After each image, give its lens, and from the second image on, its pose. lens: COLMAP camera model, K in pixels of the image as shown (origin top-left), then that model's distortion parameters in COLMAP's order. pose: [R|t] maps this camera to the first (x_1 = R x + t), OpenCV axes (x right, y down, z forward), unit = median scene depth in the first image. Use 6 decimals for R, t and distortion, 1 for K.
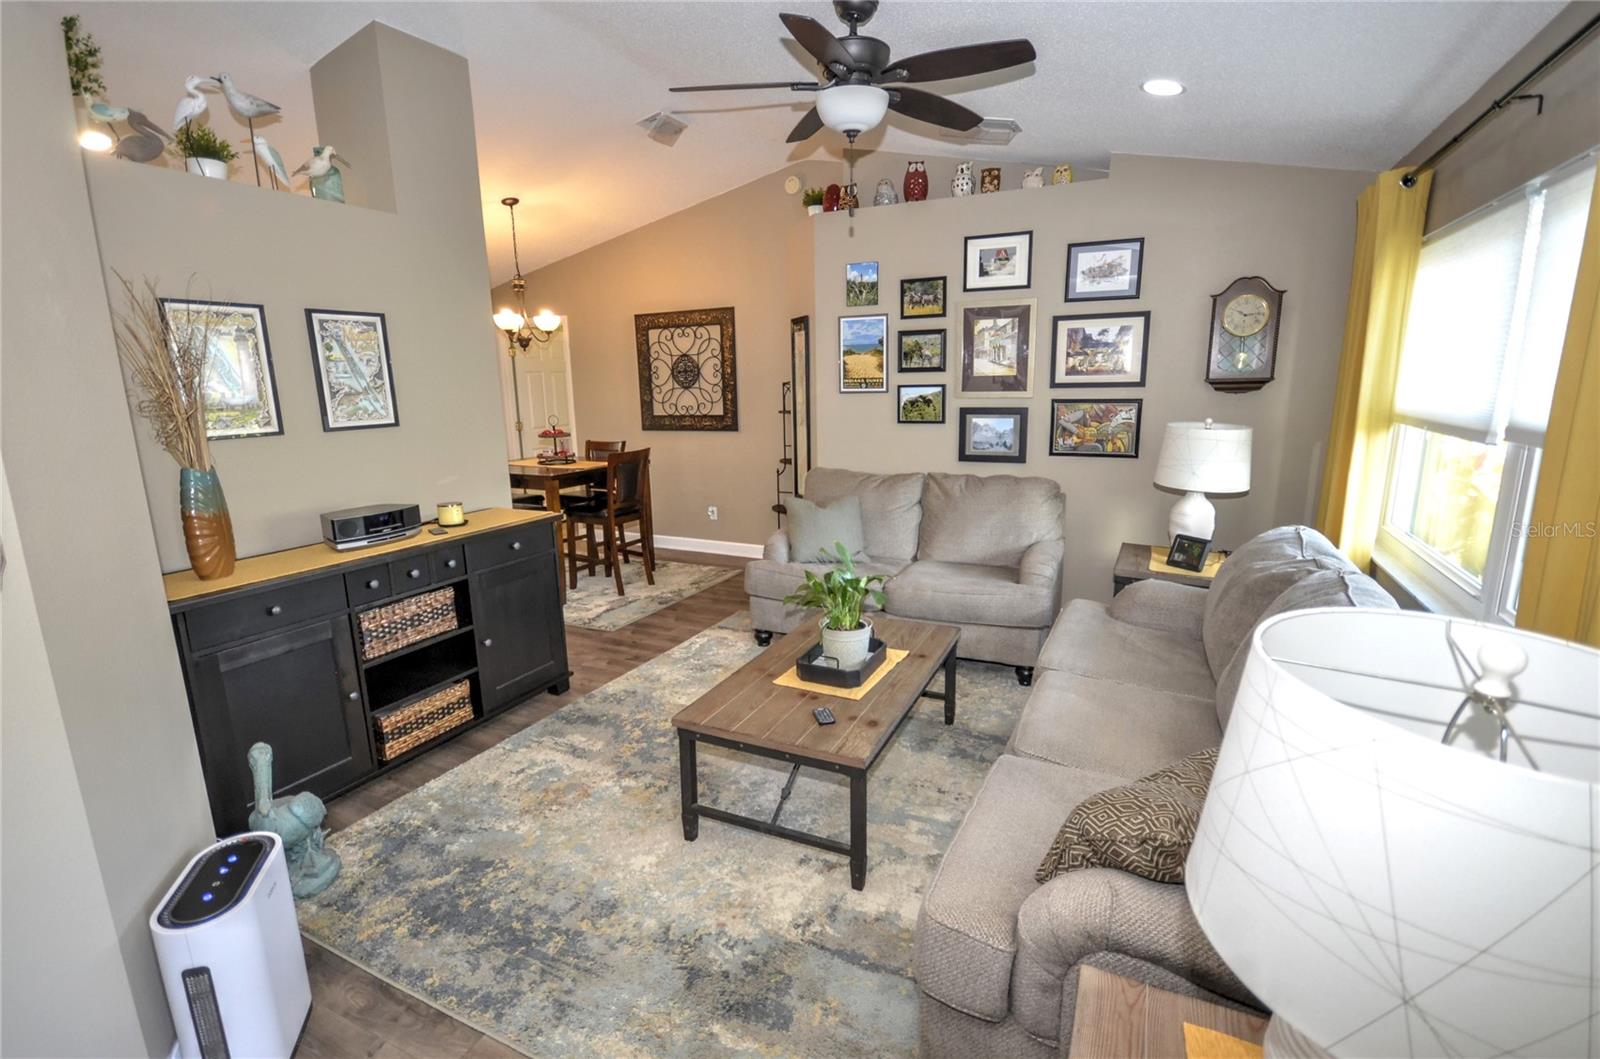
lens RADIAL K [[736.8, 0, 798.2], [0, 736.8, 532.2], [0, 0, 1]] dist [0.005118, -0.009631]
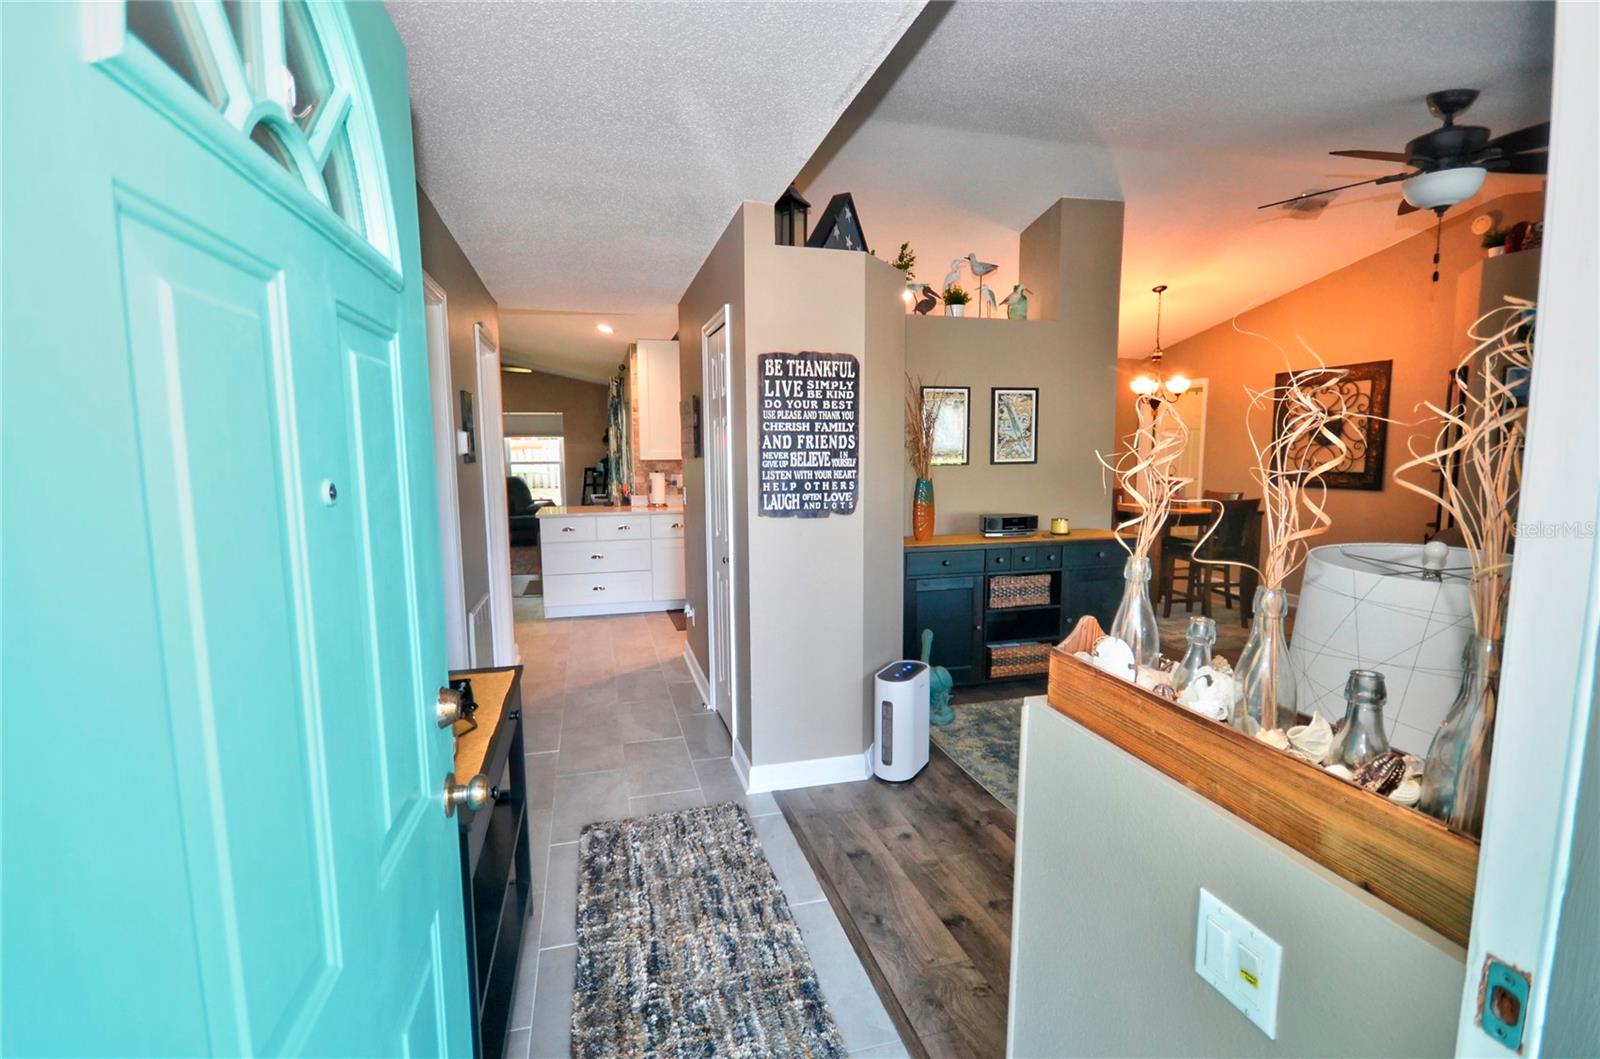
lens RADIAL K [[736.8, 0, 798.2], [0, 736.8, 532.2], [0, 0, 1]] dist [0.005118, -0.009631]
pose [[0.661883, 0.100634, -0.742821, 0.234715], [-0.159190, 0.987215, -0.008101, 0.074375], [0.732509, 0.123611, 0.669441, -0.293940]]
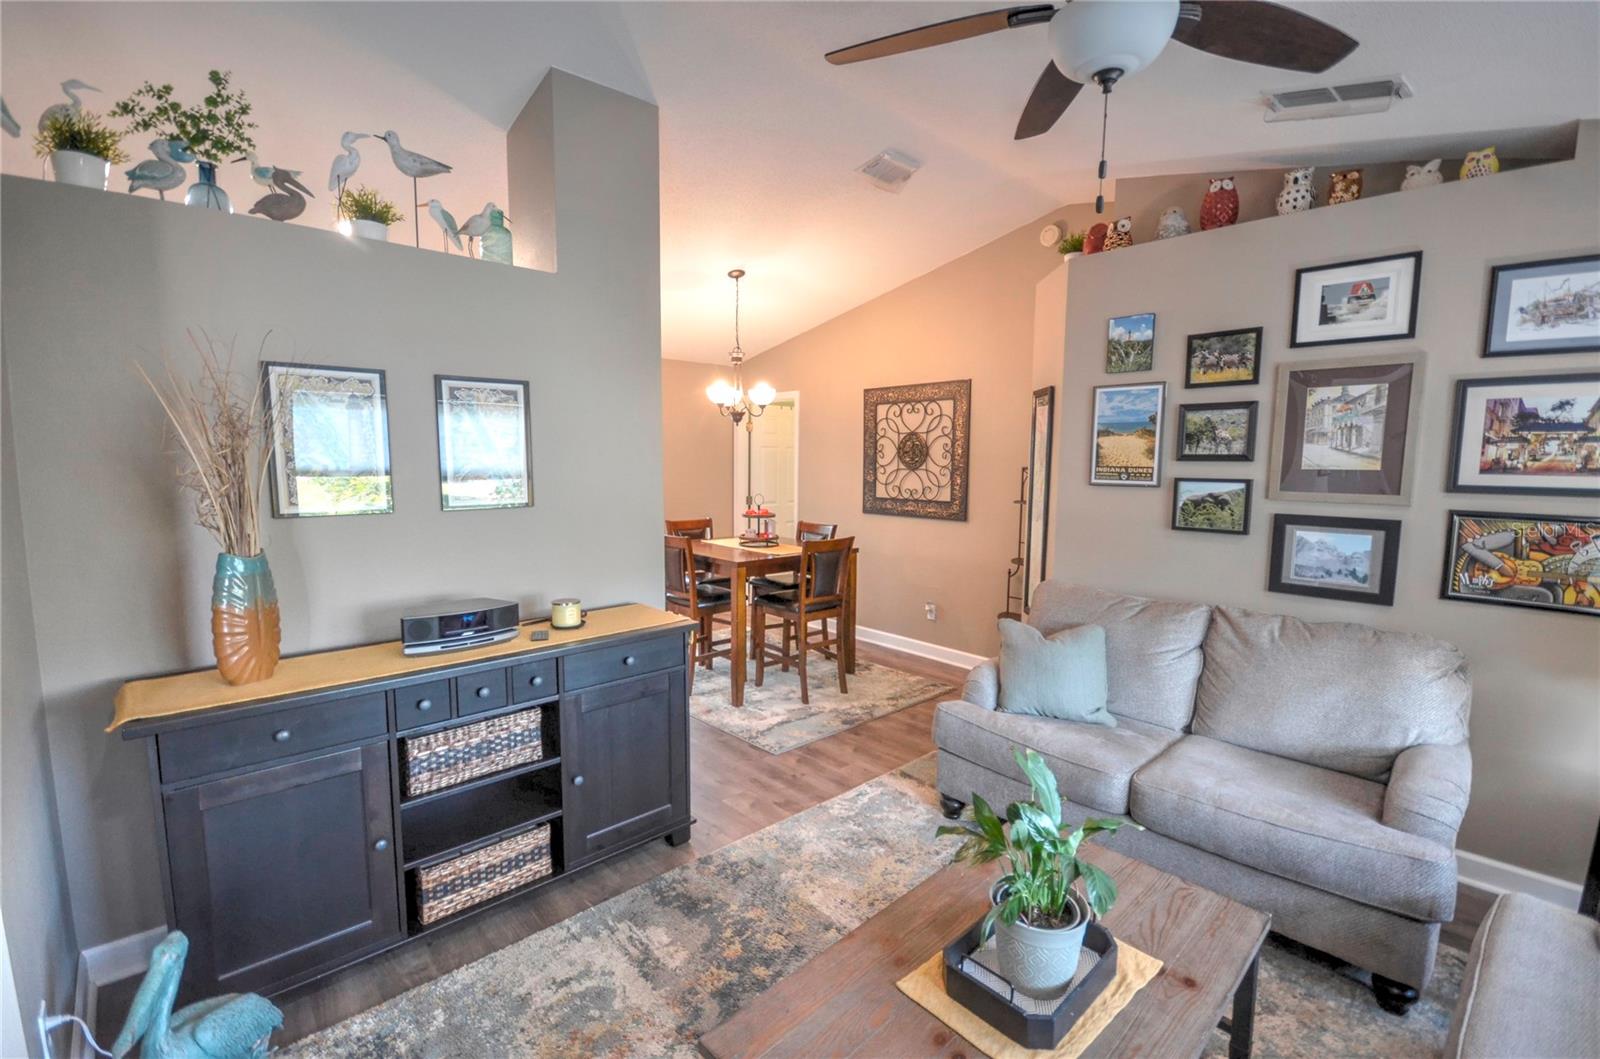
lens RADIAL K [[692.8, 0, 803.7], [0, 692.8, 532.4], [0, 0, 1]] dist [-0.001970, 0.000336]
pose [[0.932907, 0.065522, -0.354107, 0.052824], [-0.098453, 0.992252, -0.075777, -0.079753], [0.346399, 0.105556, 0.932130, 0.333196]]
